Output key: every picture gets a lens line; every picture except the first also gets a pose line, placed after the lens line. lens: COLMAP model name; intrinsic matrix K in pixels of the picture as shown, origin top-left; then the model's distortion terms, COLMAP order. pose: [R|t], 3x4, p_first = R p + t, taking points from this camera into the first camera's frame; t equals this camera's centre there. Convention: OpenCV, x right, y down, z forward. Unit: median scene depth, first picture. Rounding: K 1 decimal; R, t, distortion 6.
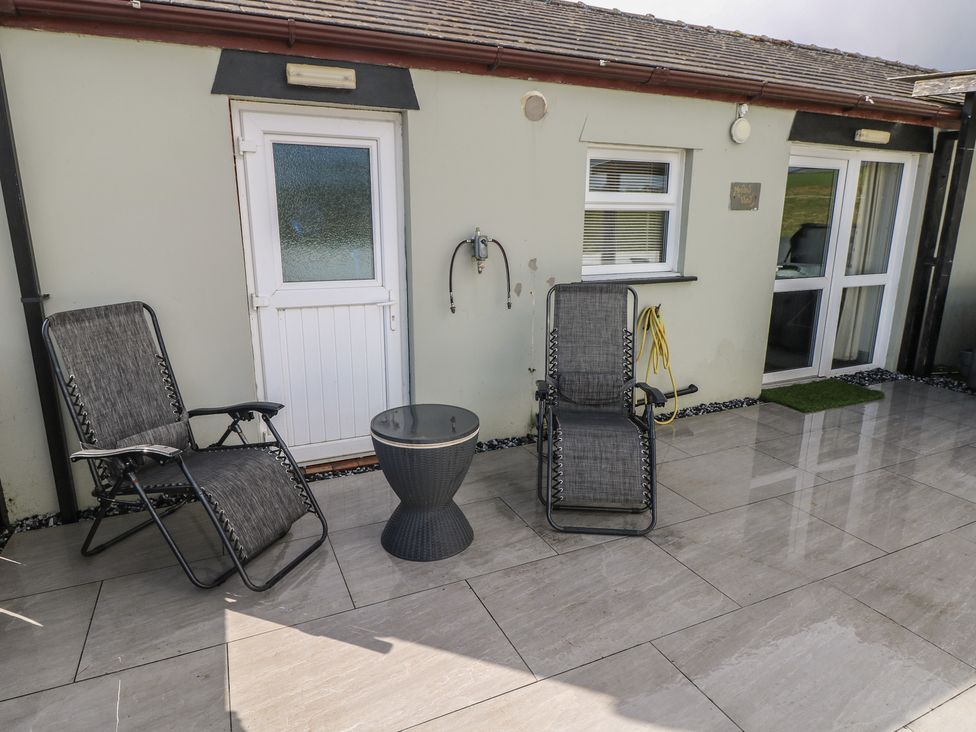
lens RADIAL K [[597.6, 0, 481.2], [0, 597.6, 361.8], [0, 0, 1]] dist [0.002474, -0.009267]
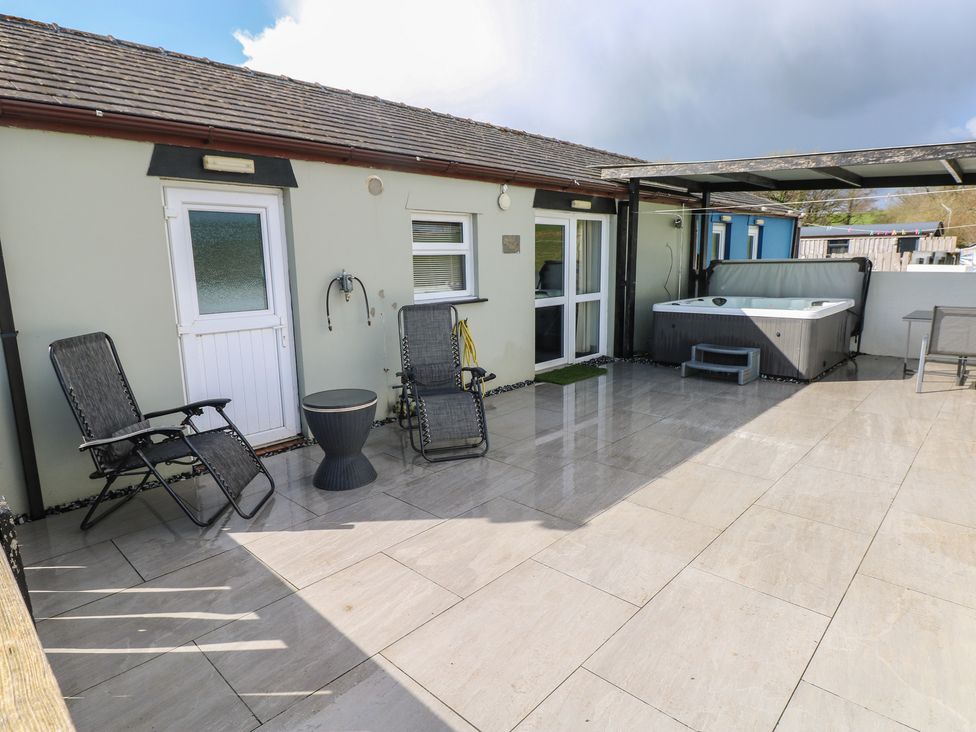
lens RADIAL K [[562.4, 0, 491.8], [0, 562.4, 358.8], [0, 0, 1]] dist [0.001126, -0.001727]
pose [[0.924385, -0.086015, 0.371638, -0.192782], [0.108584, 0.993274, -0.040192, 0.075668], [-0.365681, 0.077506, 0.927507, -0.337139]]
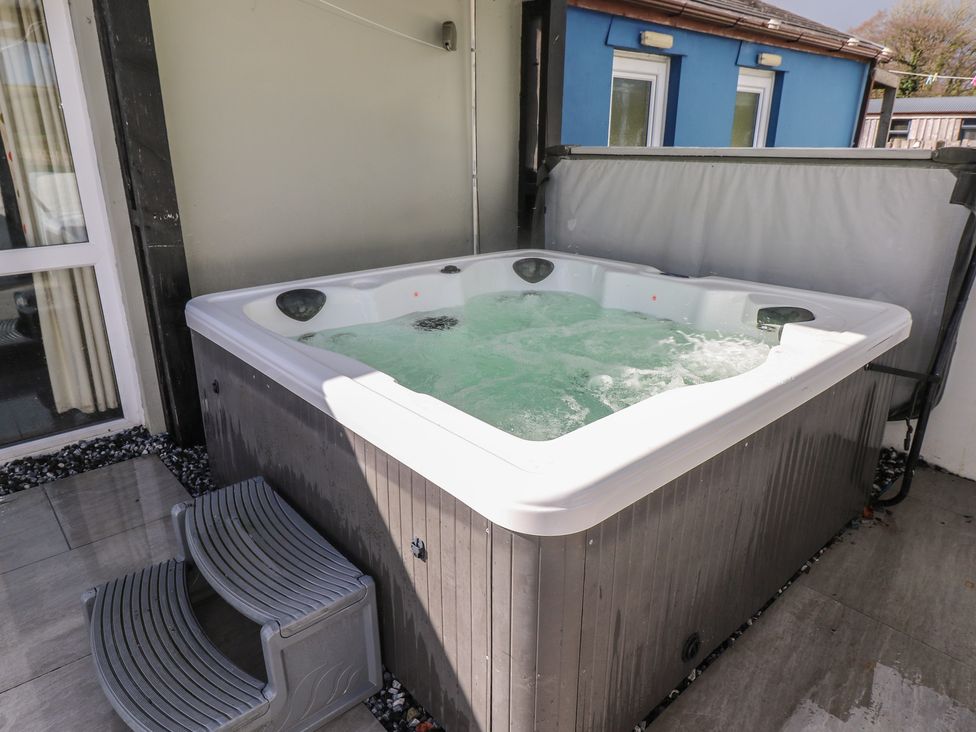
lens RADIAL K [[639.1, 0, 486.4], [0, 639.1, 364.9], [0, 0, 1]] dist [-0.007756, 0.000130]
pose [[0.955925, -0.100112, 0.276016, 1.120674], [0.069577, 0.990537, 0.118303, -0.113027], [-0.285247, -0.093885, 0.953845, 0.510727]]
